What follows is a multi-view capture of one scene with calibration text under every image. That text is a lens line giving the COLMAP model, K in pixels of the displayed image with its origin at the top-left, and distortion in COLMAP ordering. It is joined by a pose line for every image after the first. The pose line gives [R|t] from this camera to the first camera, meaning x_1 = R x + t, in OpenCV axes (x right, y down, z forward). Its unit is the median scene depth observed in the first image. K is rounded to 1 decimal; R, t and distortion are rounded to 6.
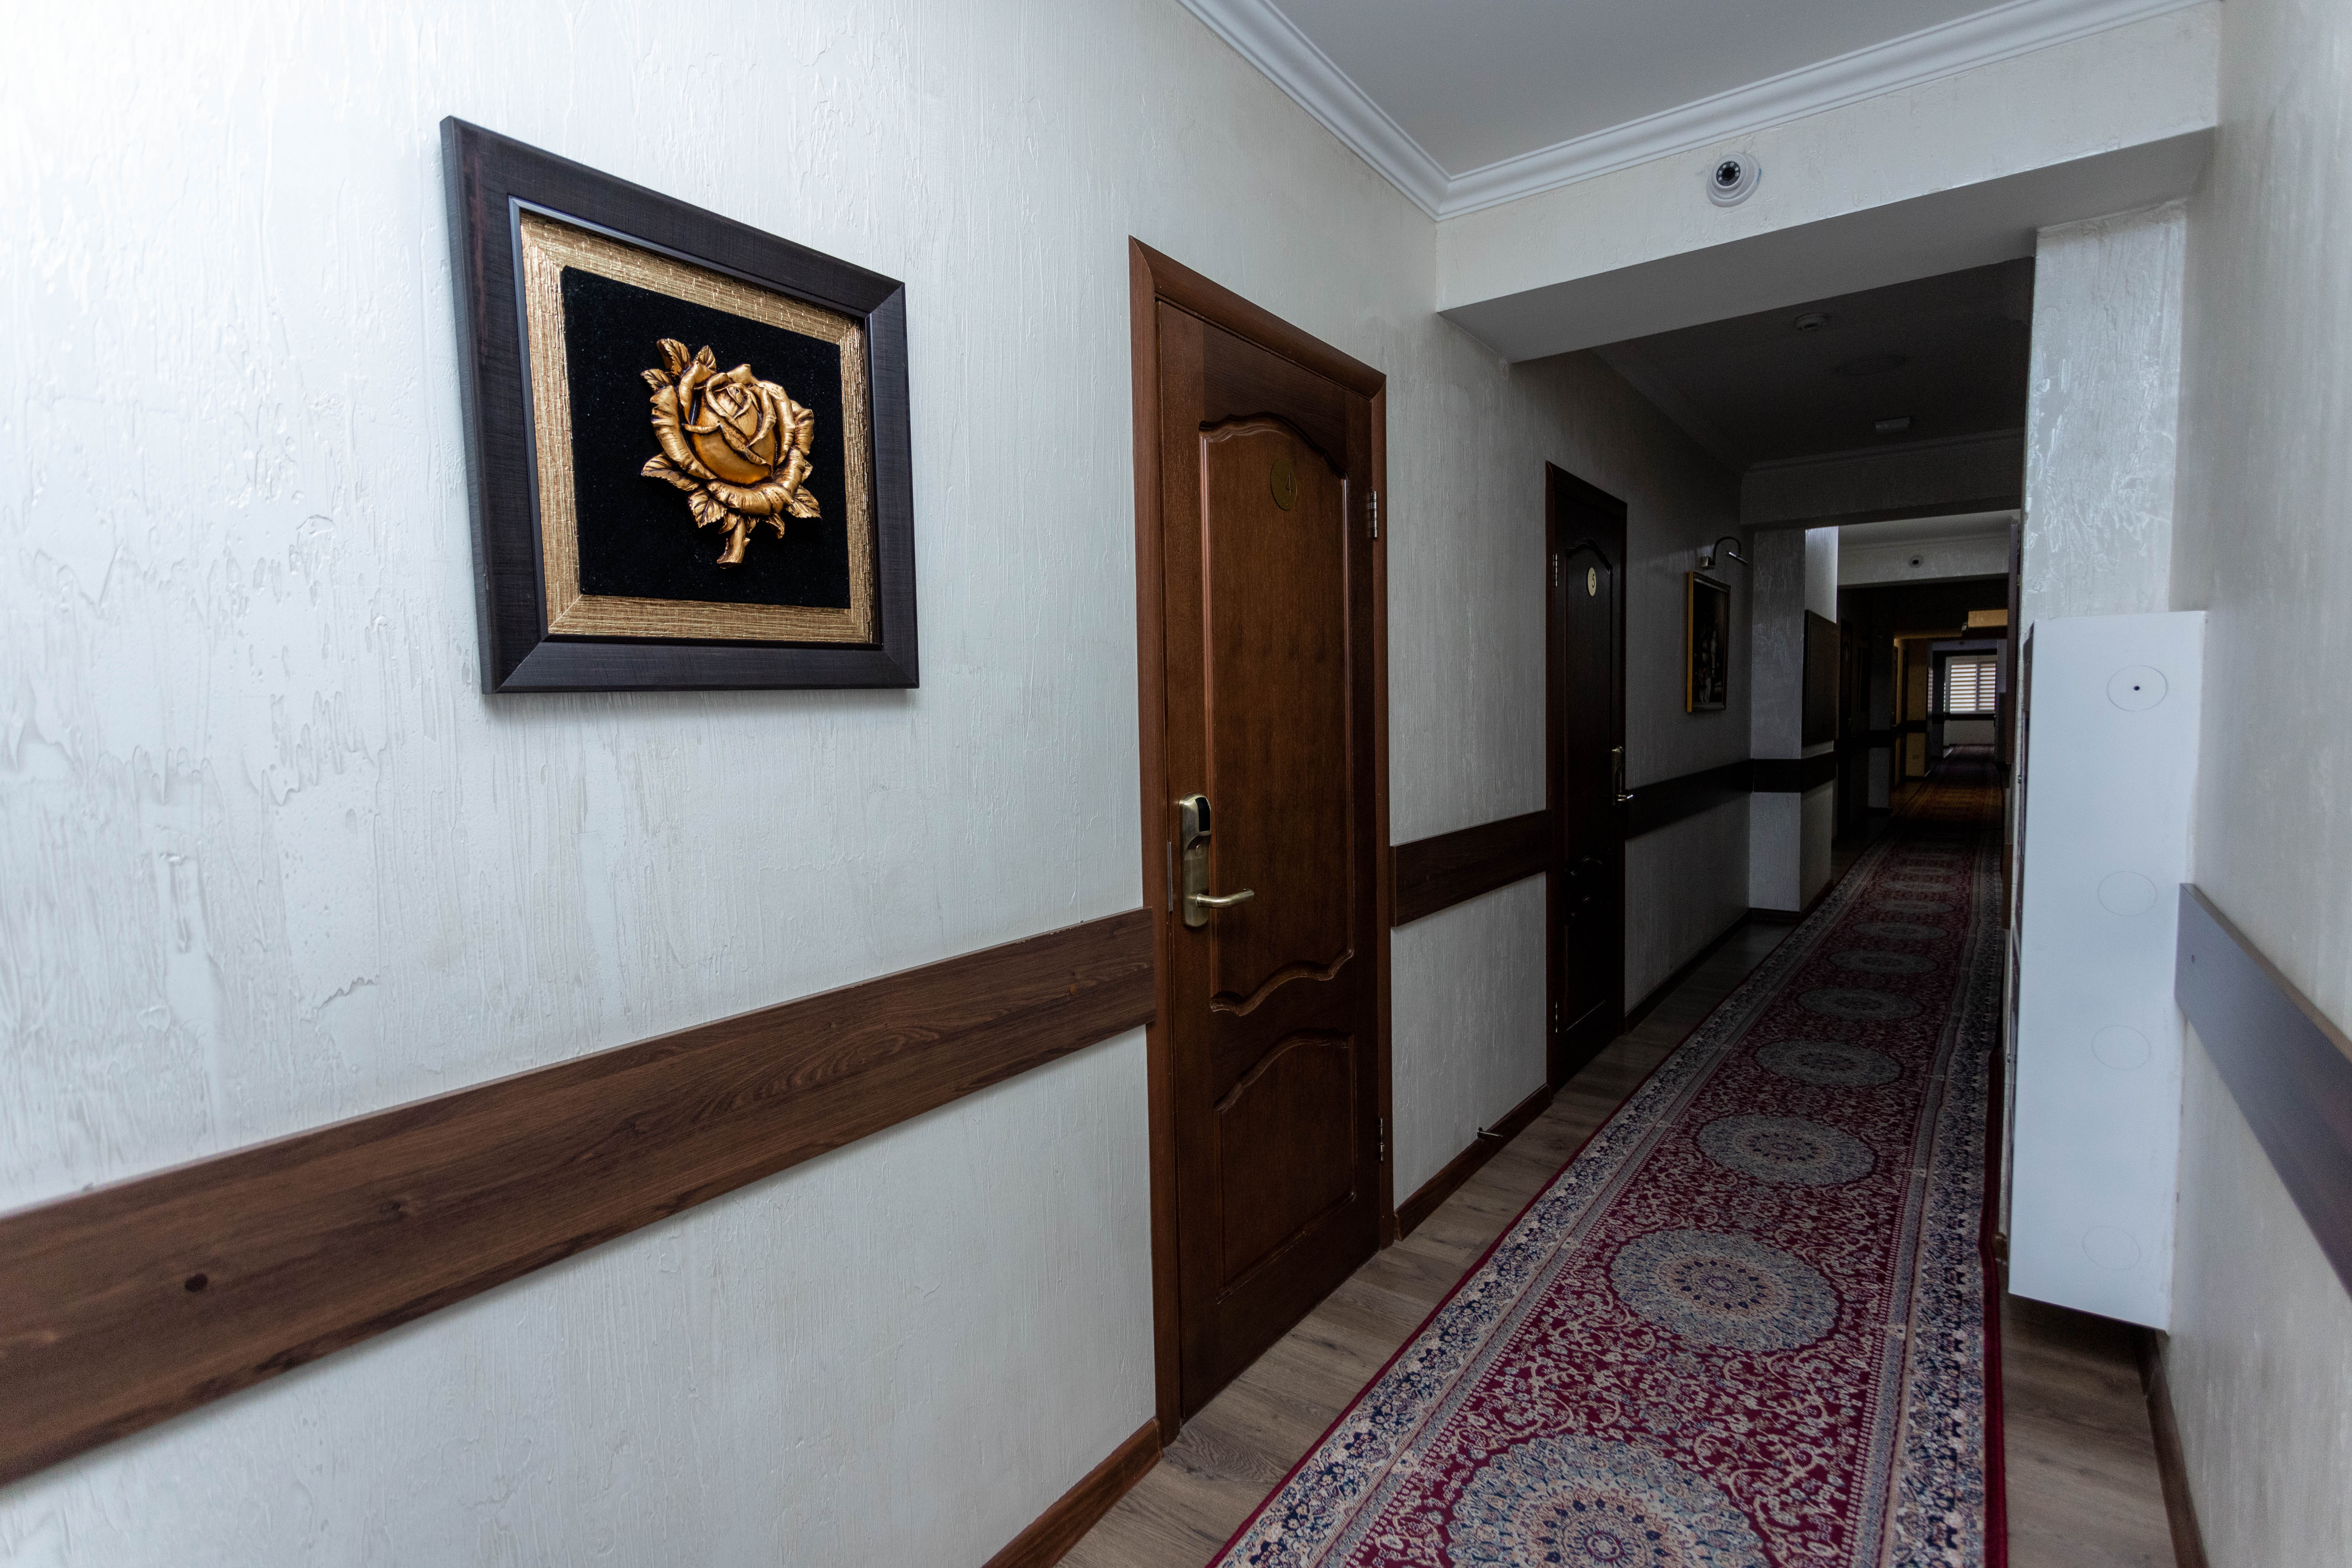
lens RADIAL K [[1130.3, 0, 1178.7], [0, 1130.3, 782.0], [0, 0, 1]] dist [-0.003225, -0.000541]
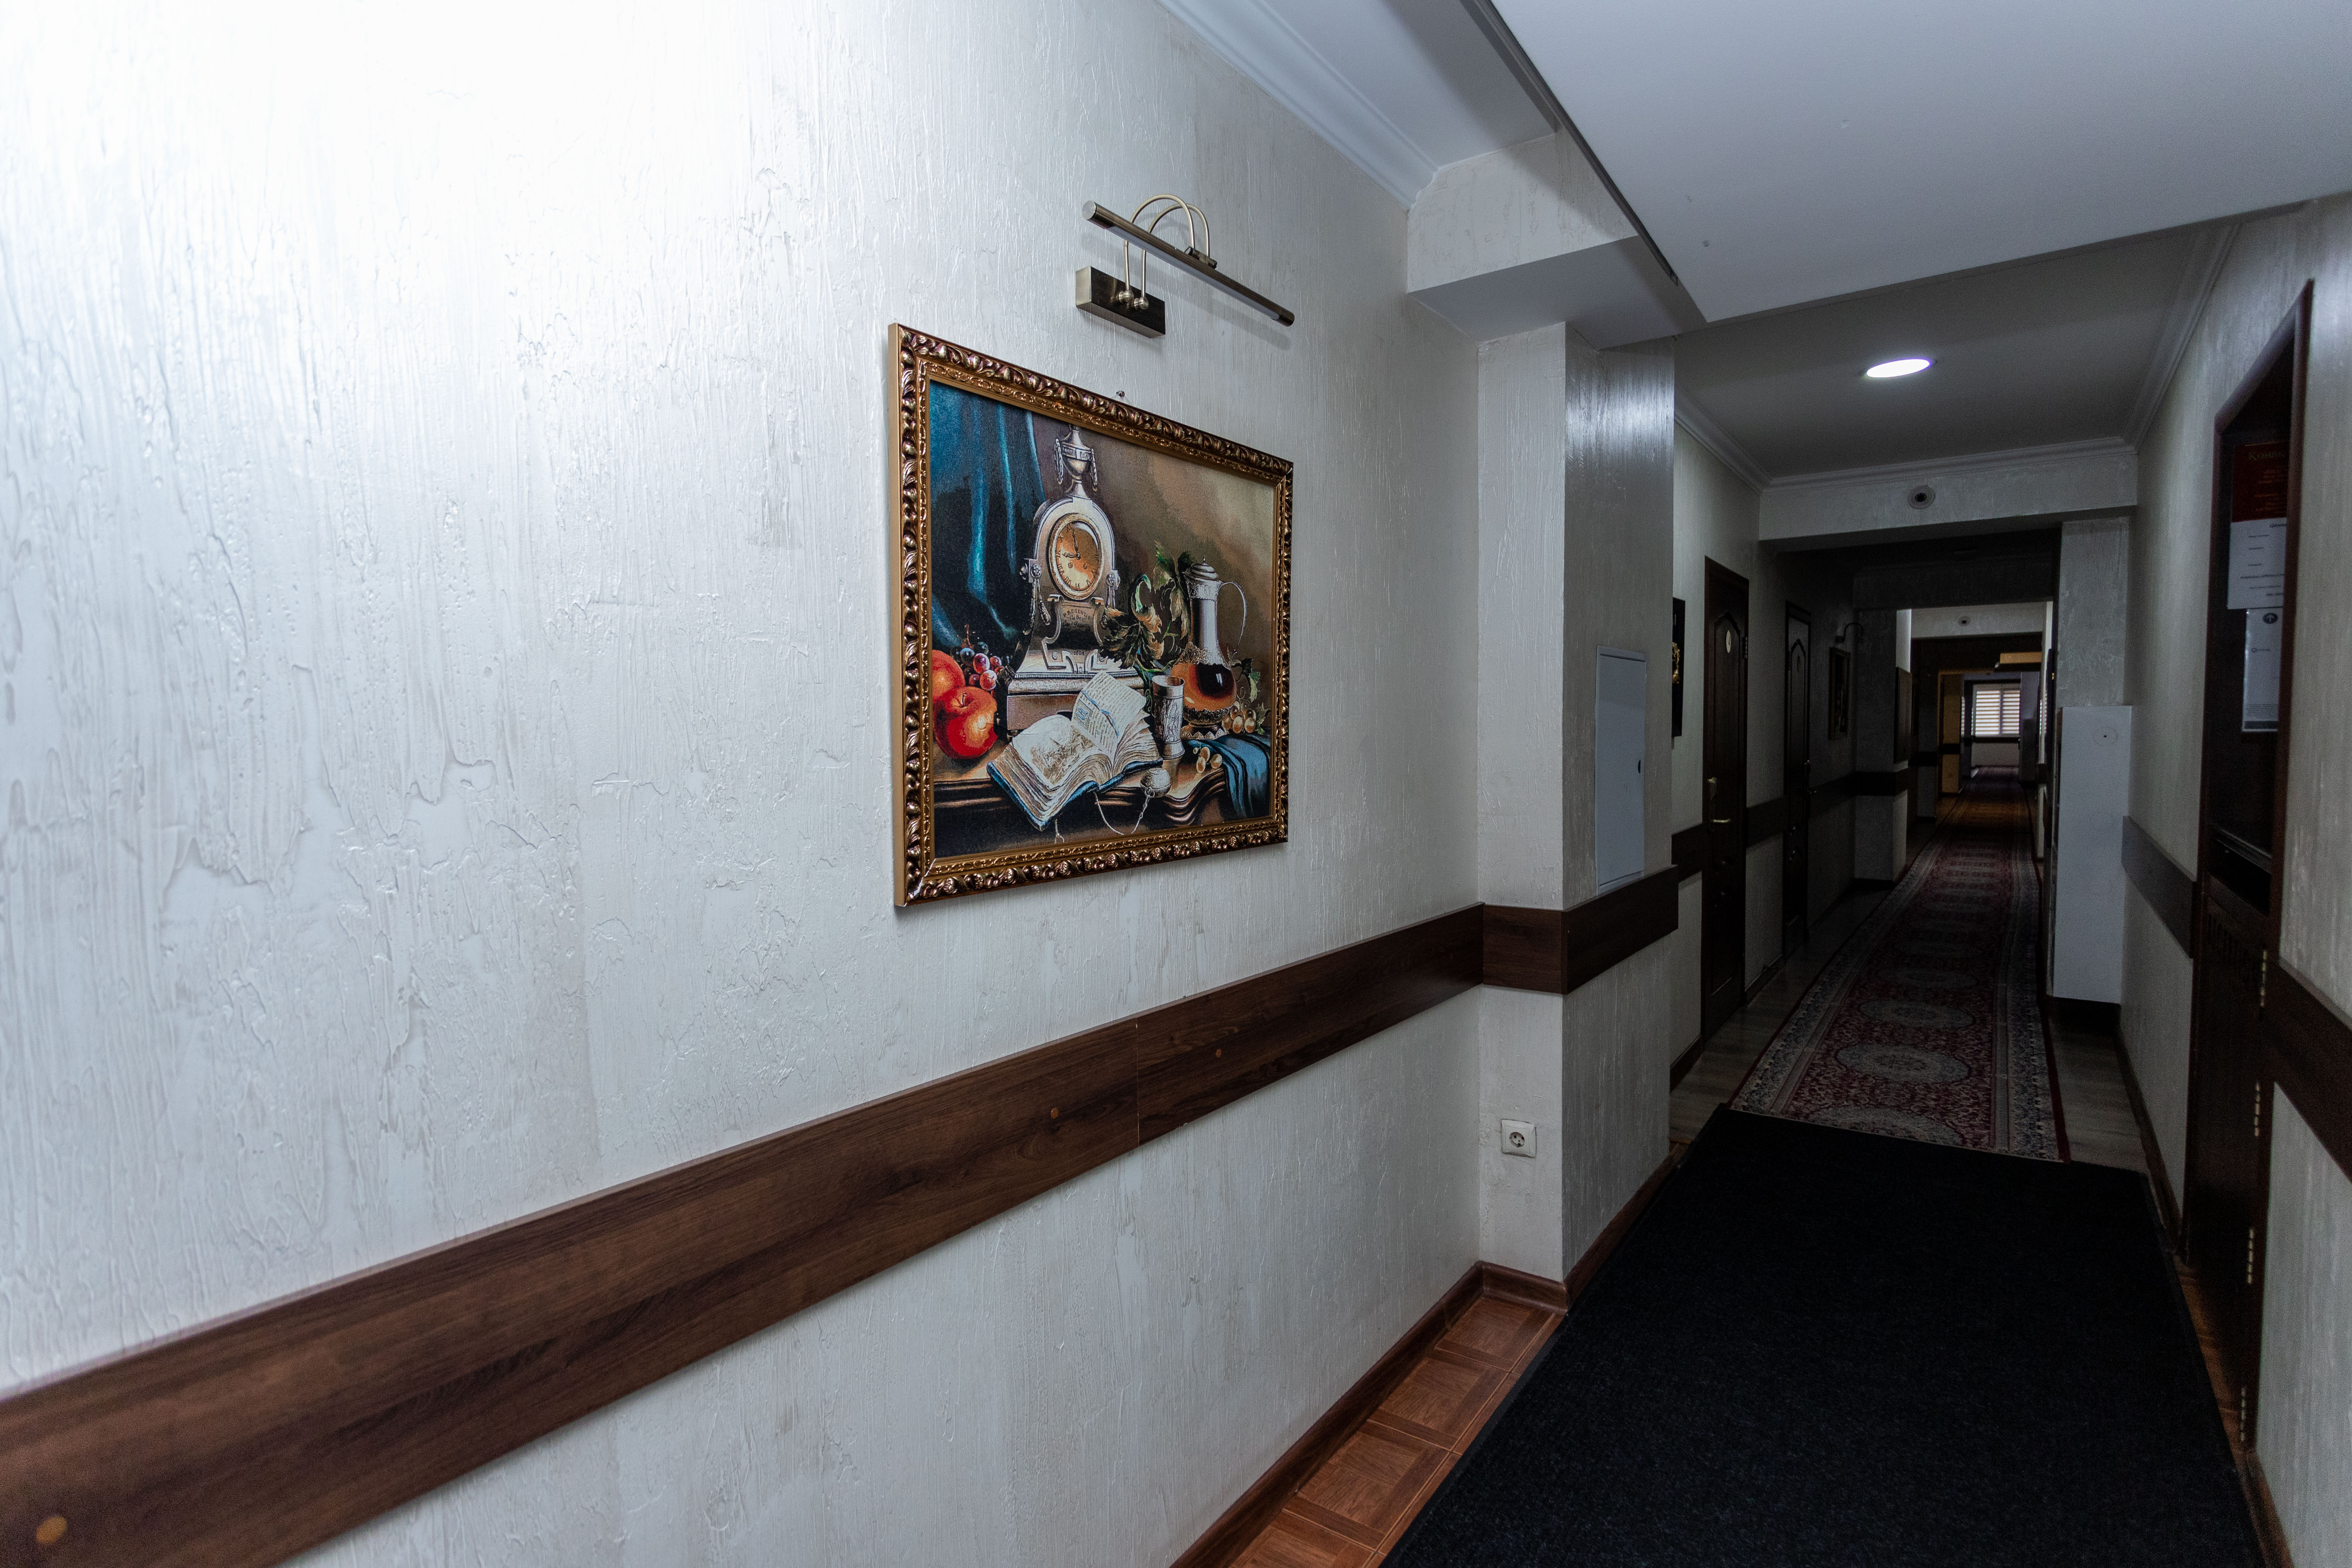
lens RADIAL K [[1130.3, 0, 1185.7], [0, 1130.3, 791.8], [0, 0, 1]] dist [-0.003225, -0.000541]
pose [[0.999974, 0.001306, -0.007109, -0.265392], [-0.001377, 0.999949, -0.009995, 0.016199], [0.007095, 0.010004, 0.999925, -0.343646]]
